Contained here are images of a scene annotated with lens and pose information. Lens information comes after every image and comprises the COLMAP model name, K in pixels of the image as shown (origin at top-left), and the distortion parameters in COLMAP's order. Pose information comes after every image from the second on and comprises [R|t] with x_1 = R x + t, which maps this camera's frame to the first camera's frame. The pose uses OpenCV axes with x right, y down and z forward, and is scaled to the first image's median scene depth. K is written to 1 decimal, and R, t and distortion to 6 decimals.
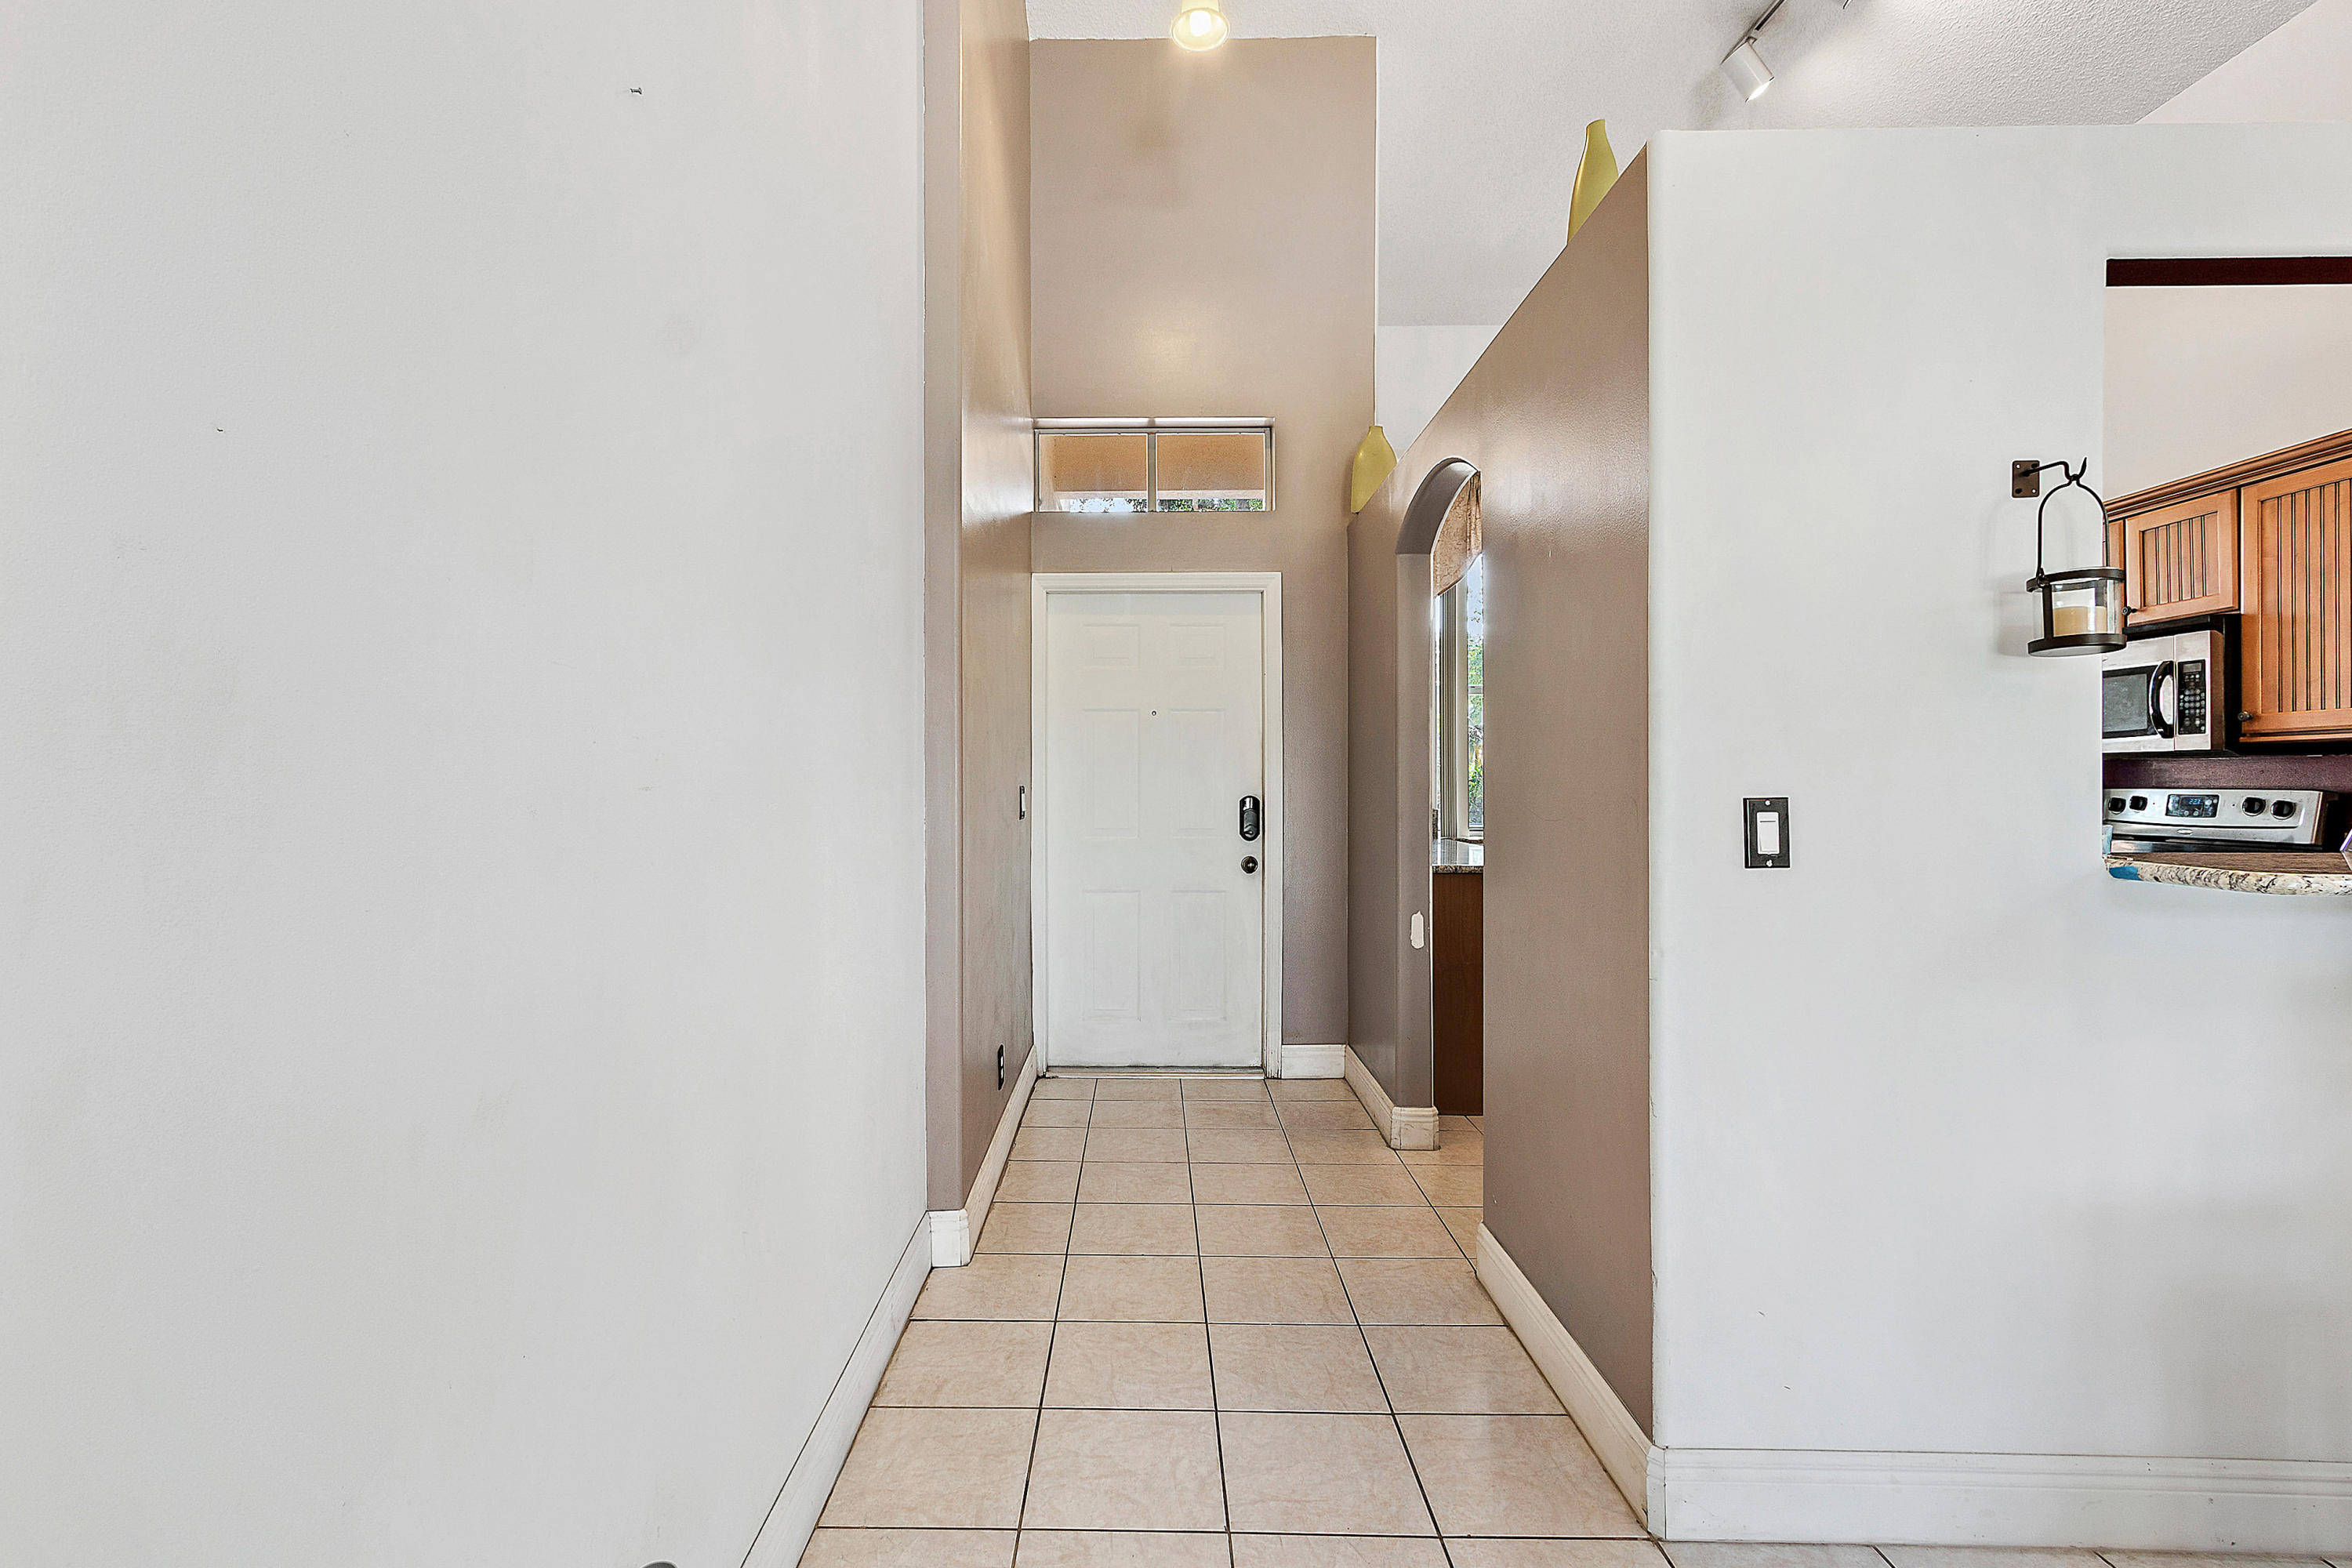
lens RADIAL K [[1107.3, 0, 1146.6], [0, 1107.3, 778.6], [0, 0, 1]] dist [0.018788, -0.000273]
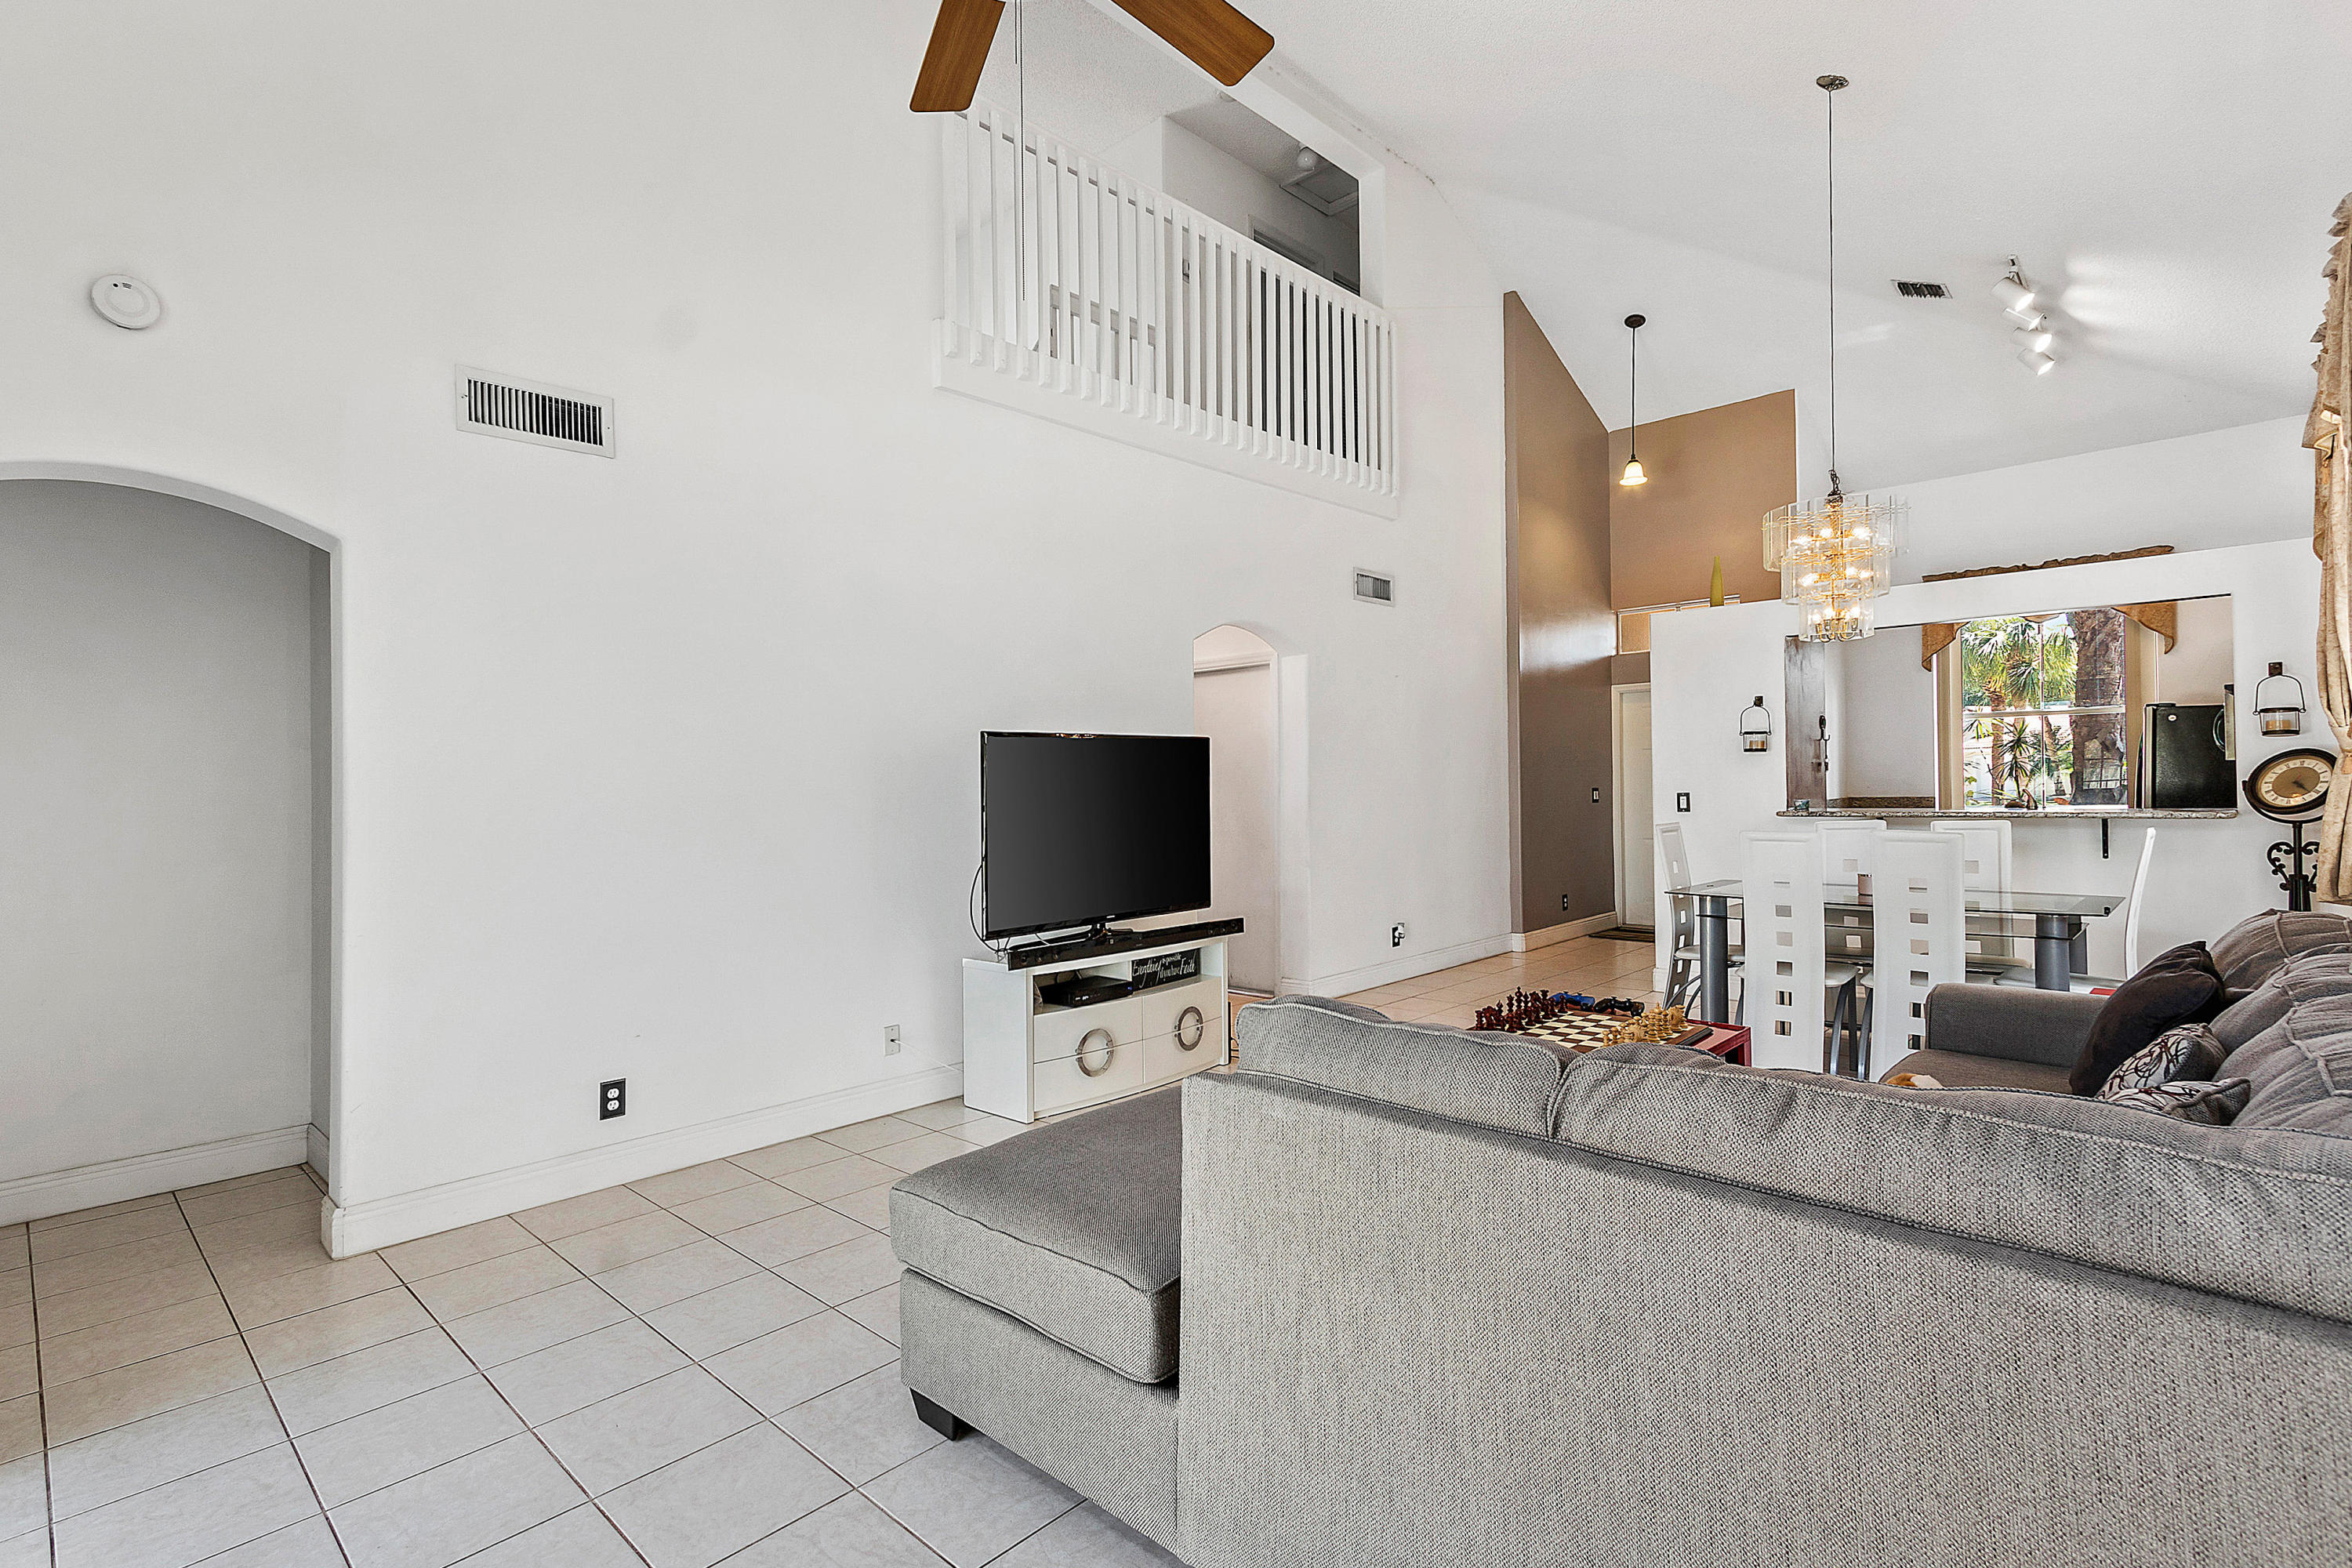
lens RADIAL K [[1107.3, 0, 1146.6], [0, 1107.3, 778.6], [0, 0, 1]] dist [0.018788, -0.000273]
pose [[0.720846, -0.015388, -0.692924, 0.733283], [0.018354, 0.999827, -0.003110, -0.020198], [0.692852, -0.010477, 0.721004, -1.151774]]
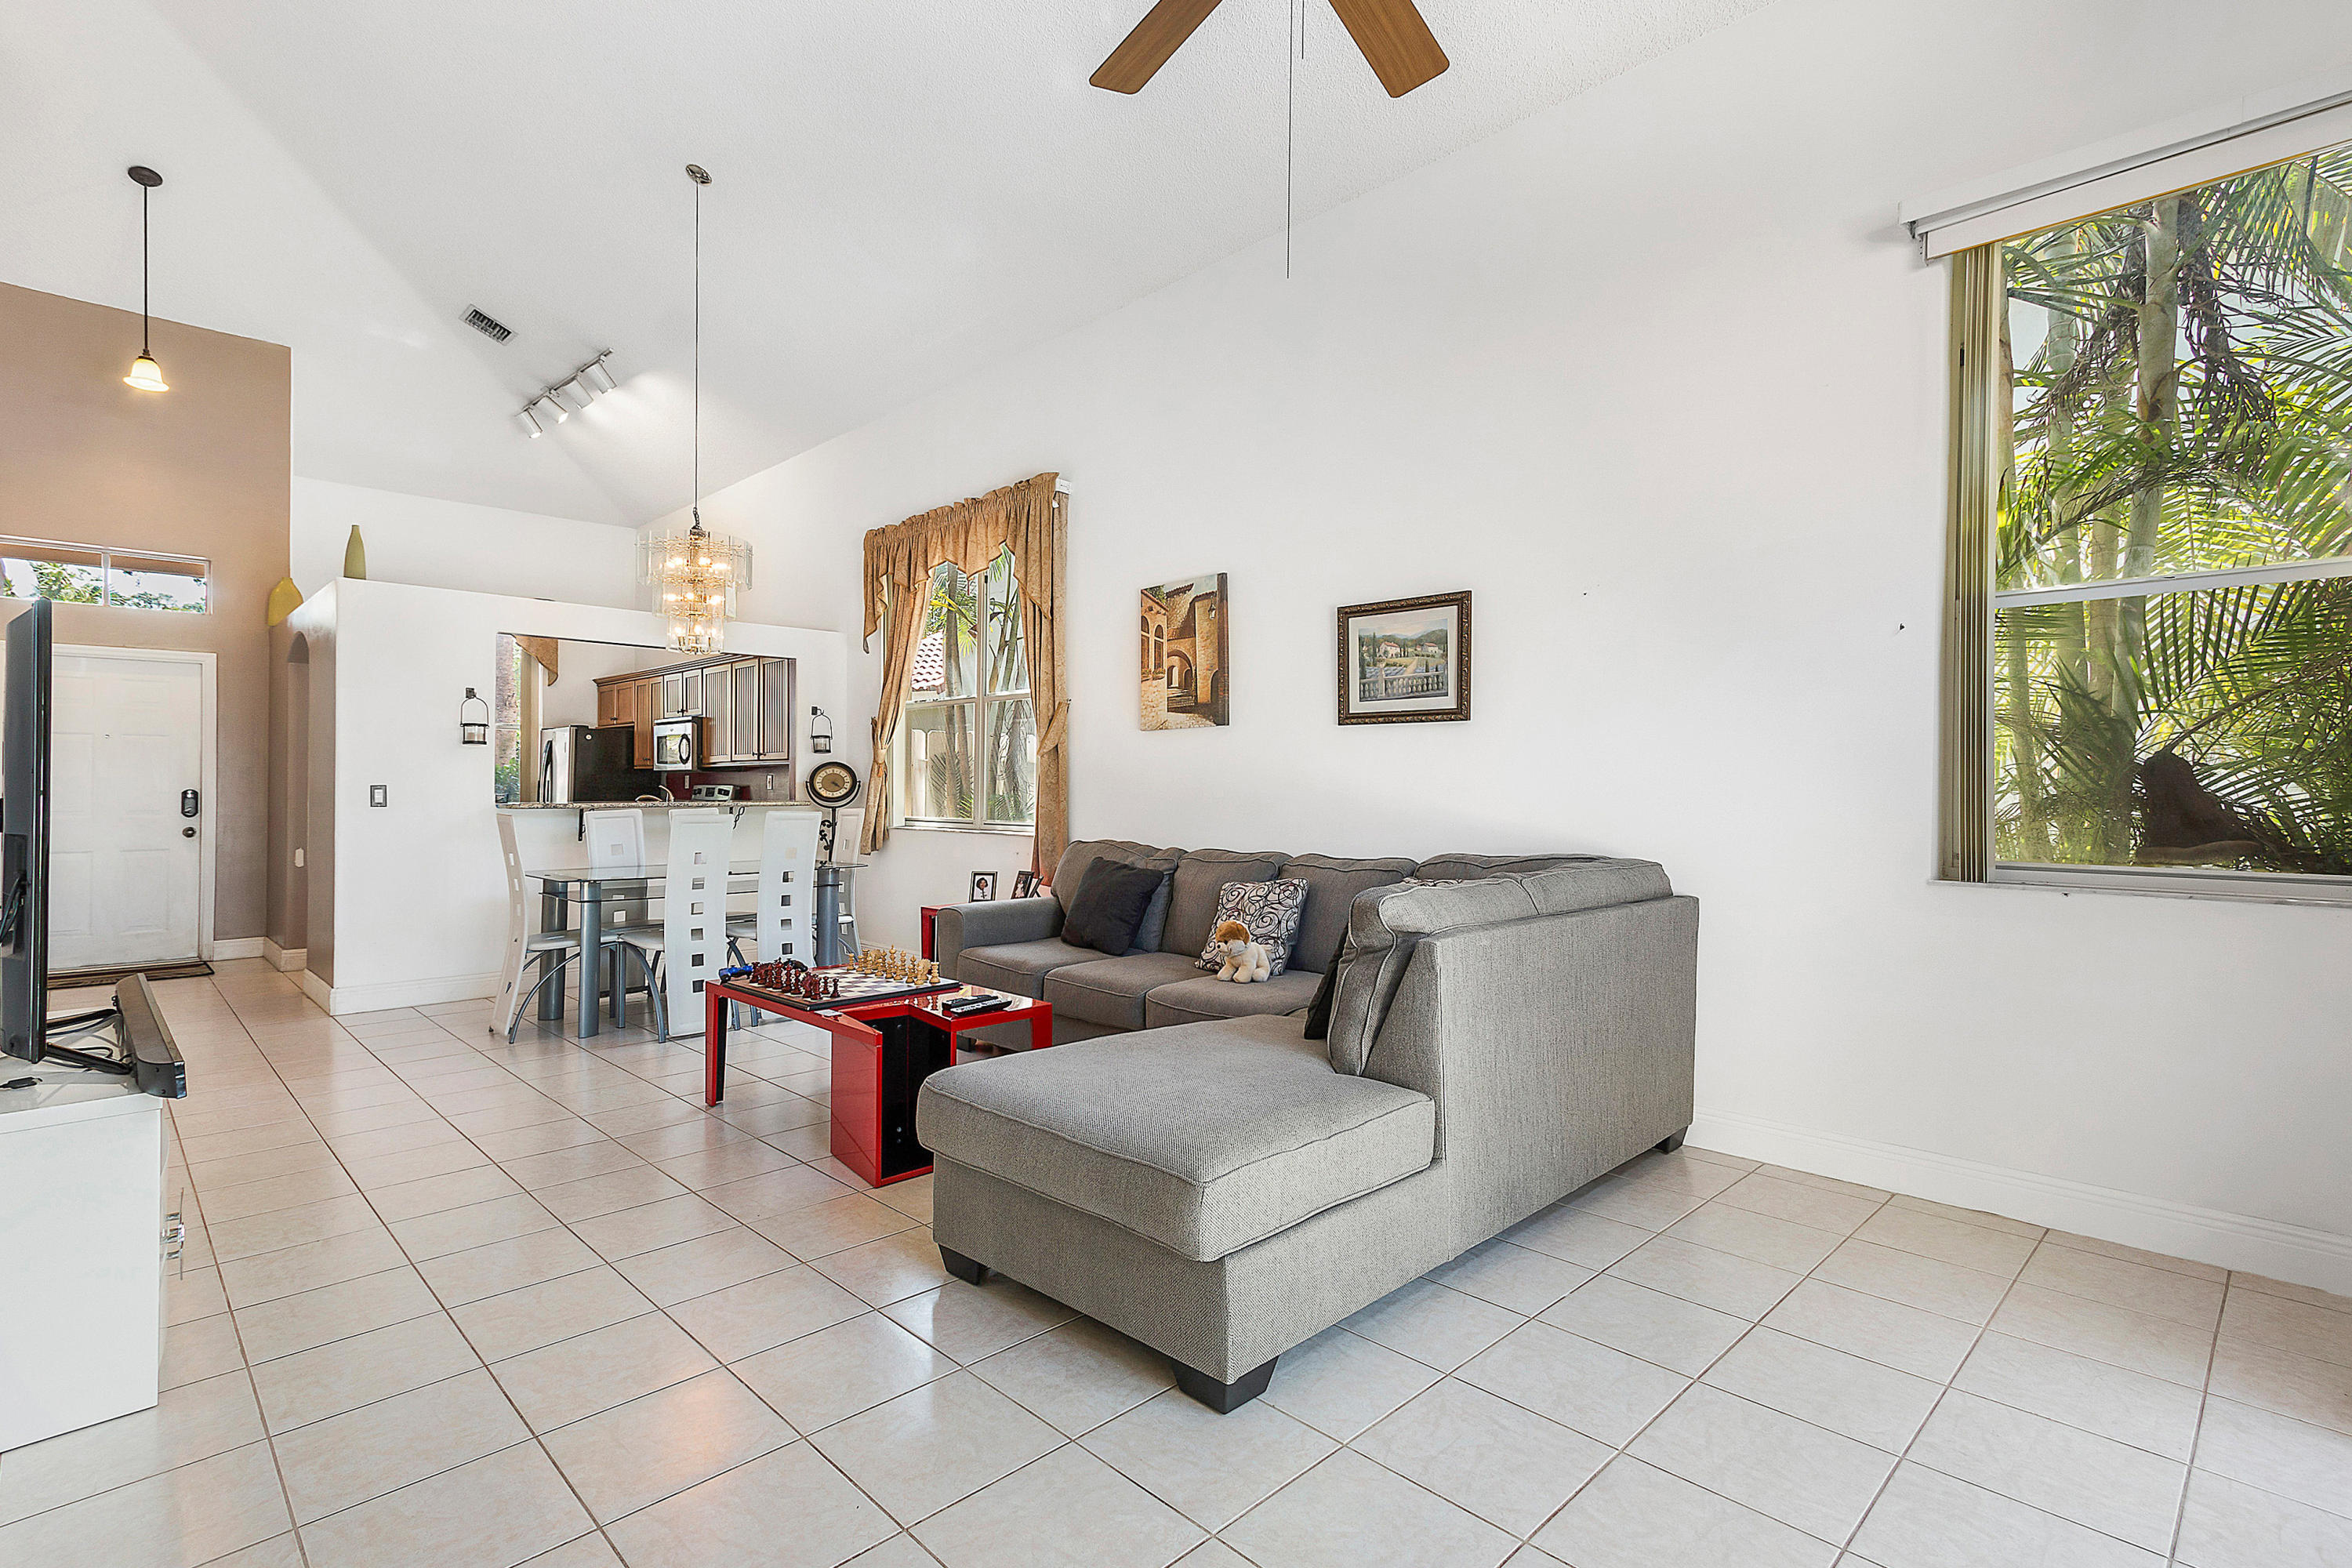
lens RADIAL K [[1107.3, 0, 1146.6], [0, 1107.3, 778.6], [0, 0, 1]] dist [0.018788, -0.000273]
pose [[0.722252, 0.009762, 0.691561, -0.032406], [-0.005802, 0.999951, -0.008056, 0.004354], [-0.691606, 0.001806, 0.722273, -1.174571]]
